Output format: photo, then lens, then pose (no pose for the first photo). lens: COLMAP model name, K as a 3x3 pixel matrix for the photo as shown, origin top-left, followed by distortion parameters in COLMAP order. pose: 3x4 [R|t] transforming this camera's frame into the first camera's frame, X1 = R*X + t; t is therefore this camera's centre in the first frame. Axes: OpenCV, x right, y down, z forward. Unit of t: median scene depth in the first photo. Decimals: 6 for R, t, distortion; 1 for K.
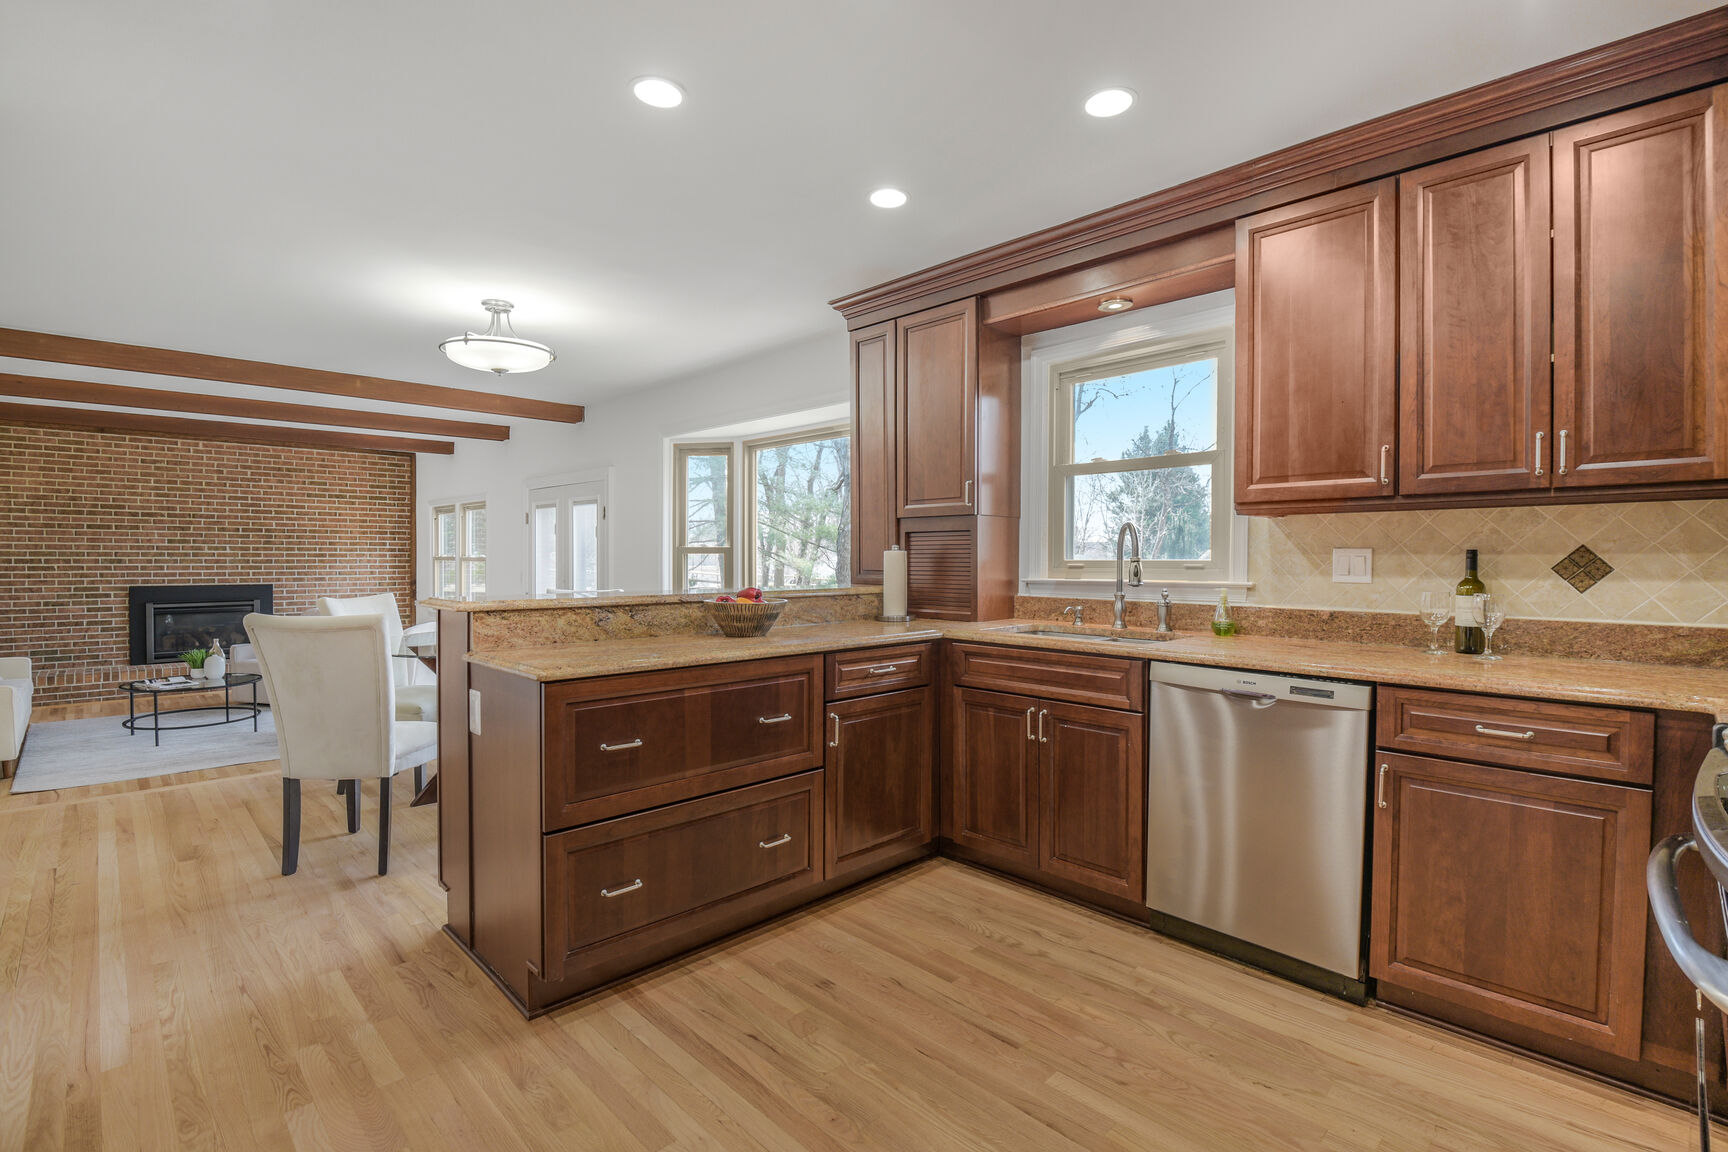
lens RADIAL K [[796.5, 0, 857.2], [0, 796.5, 574.4], [0, 0, 1]] dist [0.005439, -0.009860]
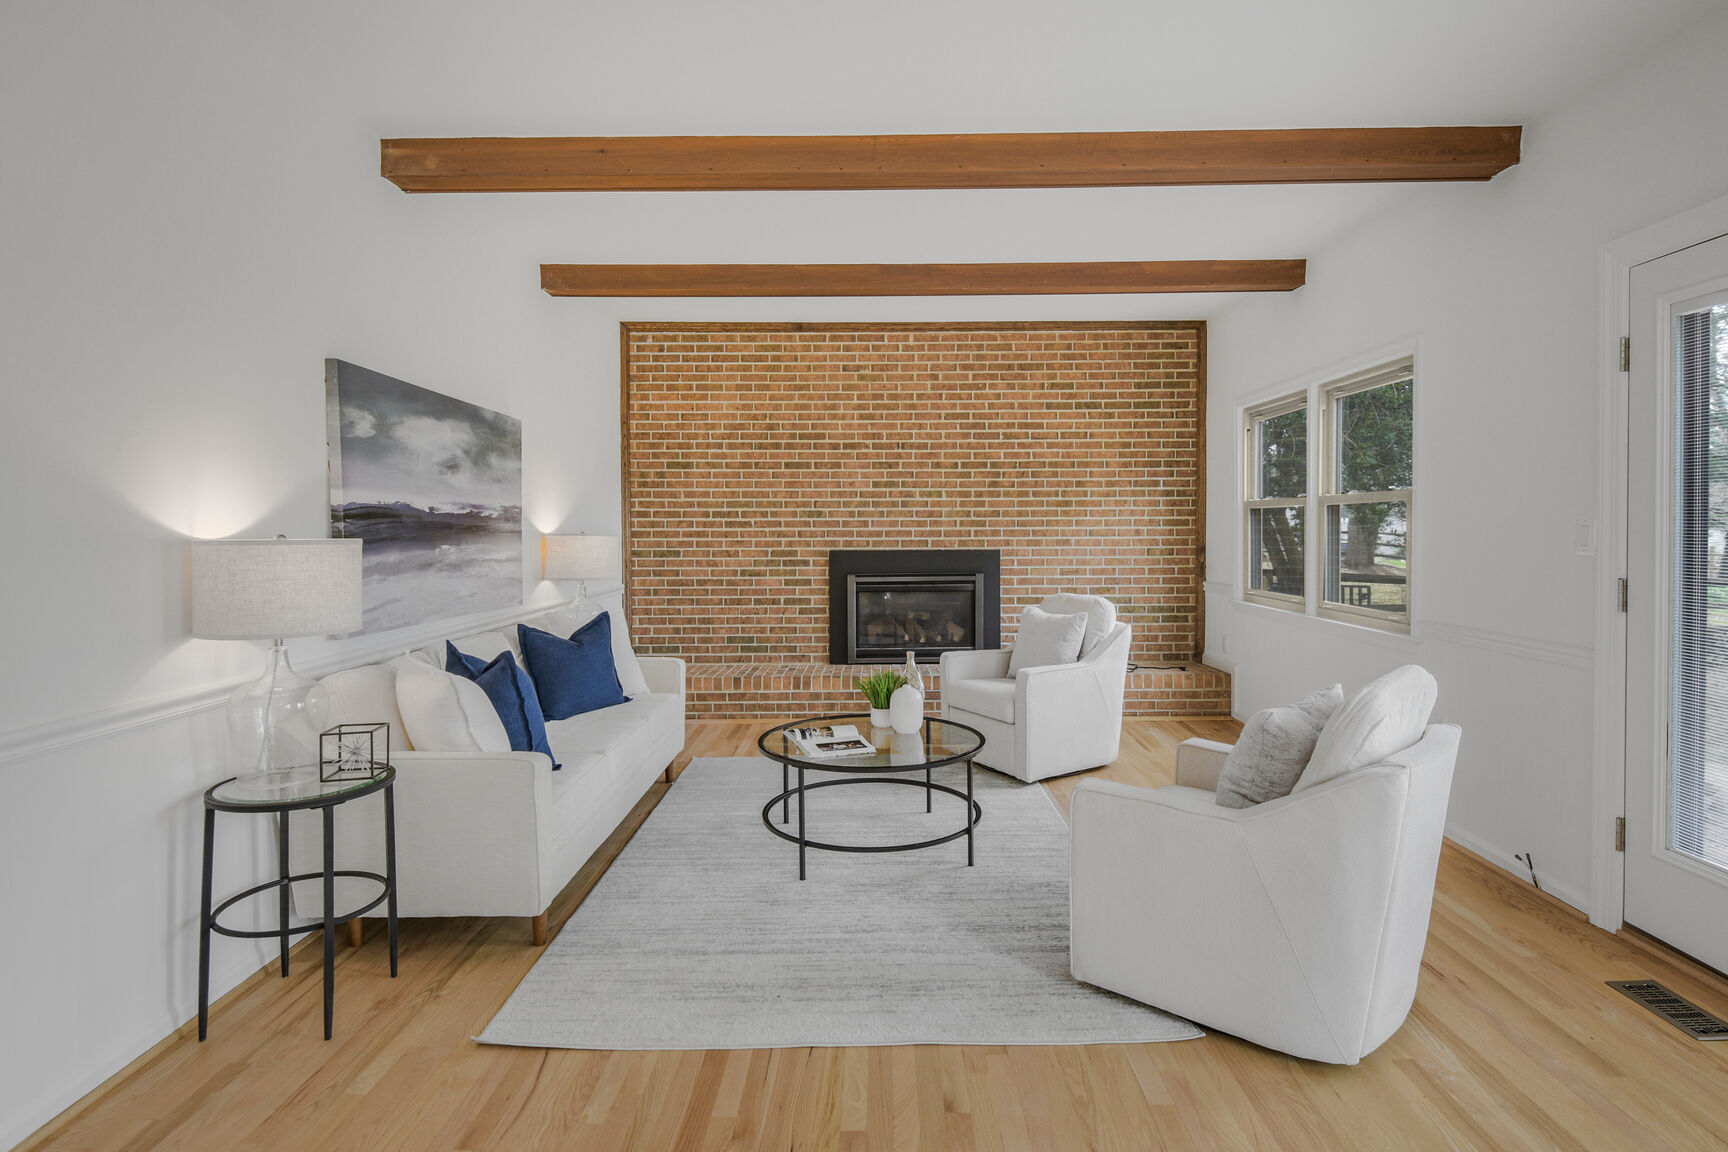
lens RADIAL K [[900.3, 0, 868.9], [0, 900.3, 541.5], [0, 0, 1]] dist [0.026114, -0.006669]
pose [[0.712887, 0.002914, -0.701272, -0.341995], [-0.004876, 0.999988, -0.000801, 0.007781], [0.701262, 0.003991, 0.712893, 0.465807]]
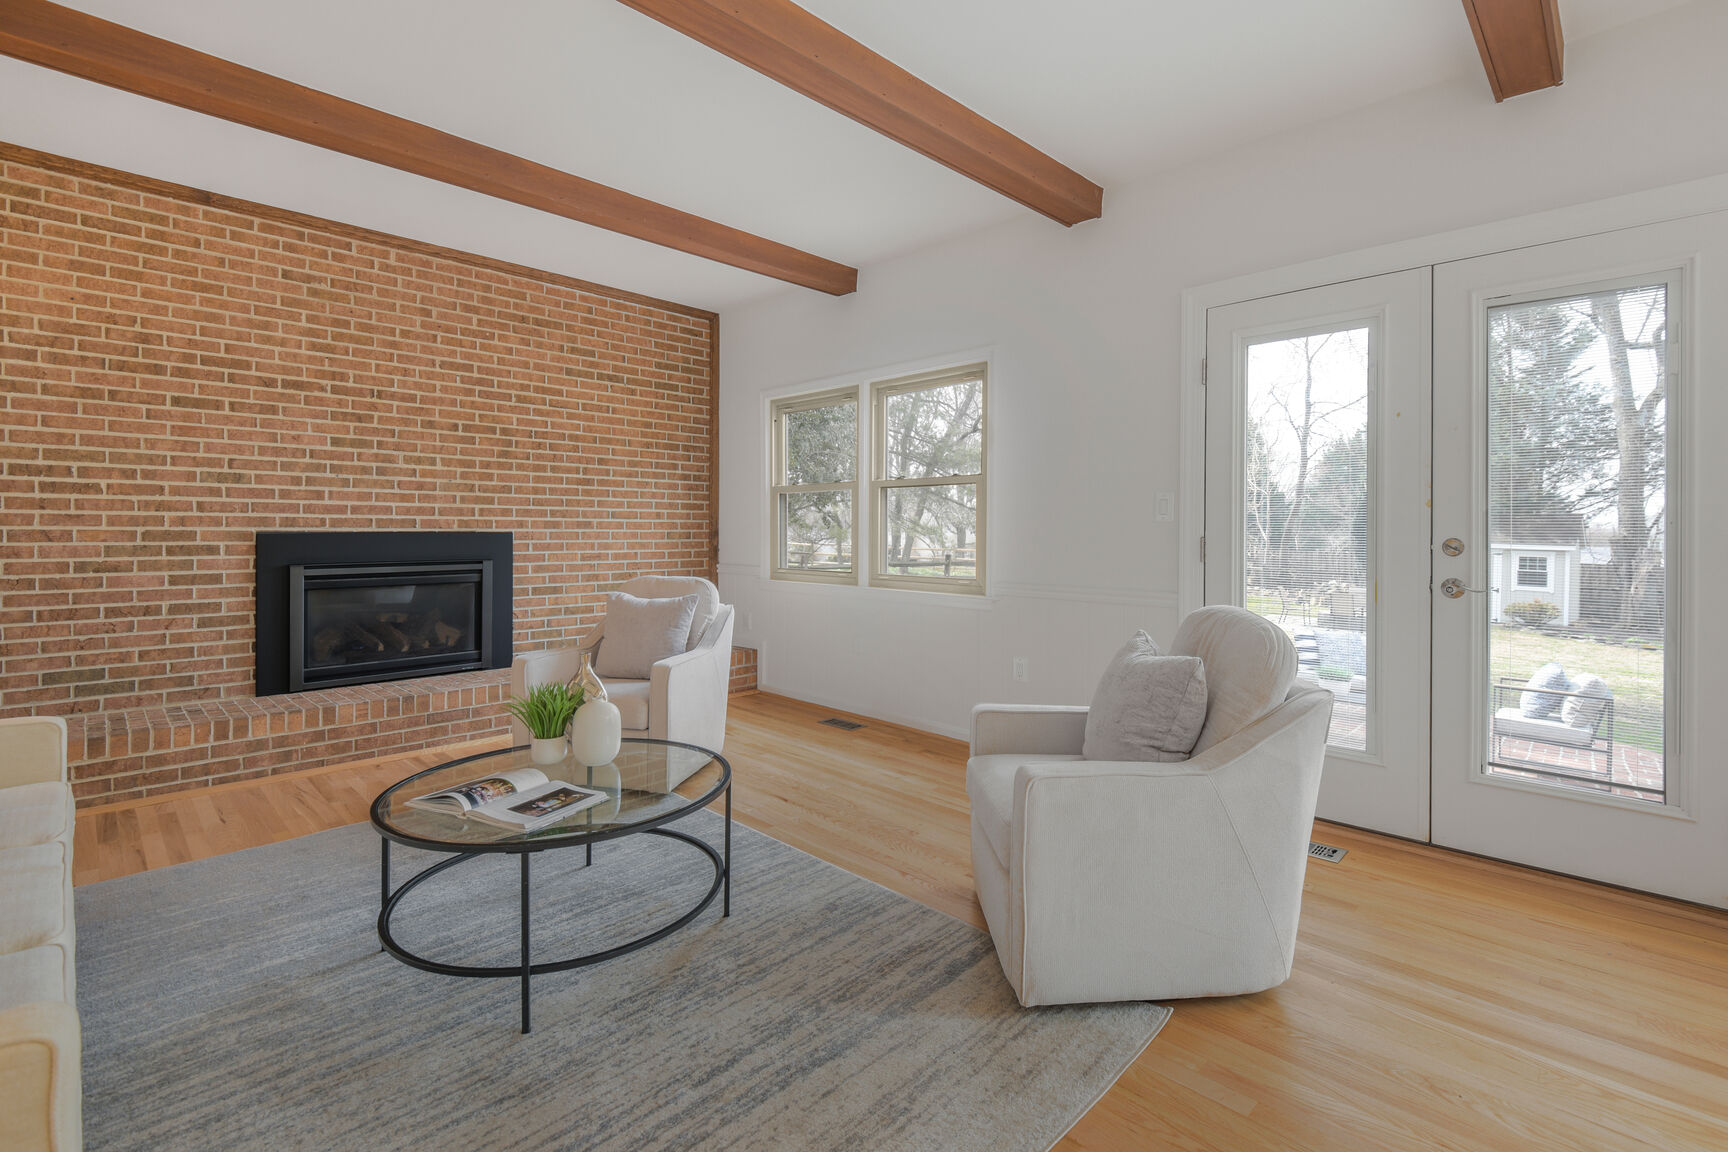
lens RADIAL K [[796.5, 0, 911.6], [0, 796.5, 536.4], [0, 0, 1]] dist [0.005439, -0.009860]
pose [[0.999240, -0.000357, 0.038976, -0.541975], [0.000768, 0.999944, -0.010524, 0.023463], [-0.038970, 0.010546, 0.999185, 0.506430]]
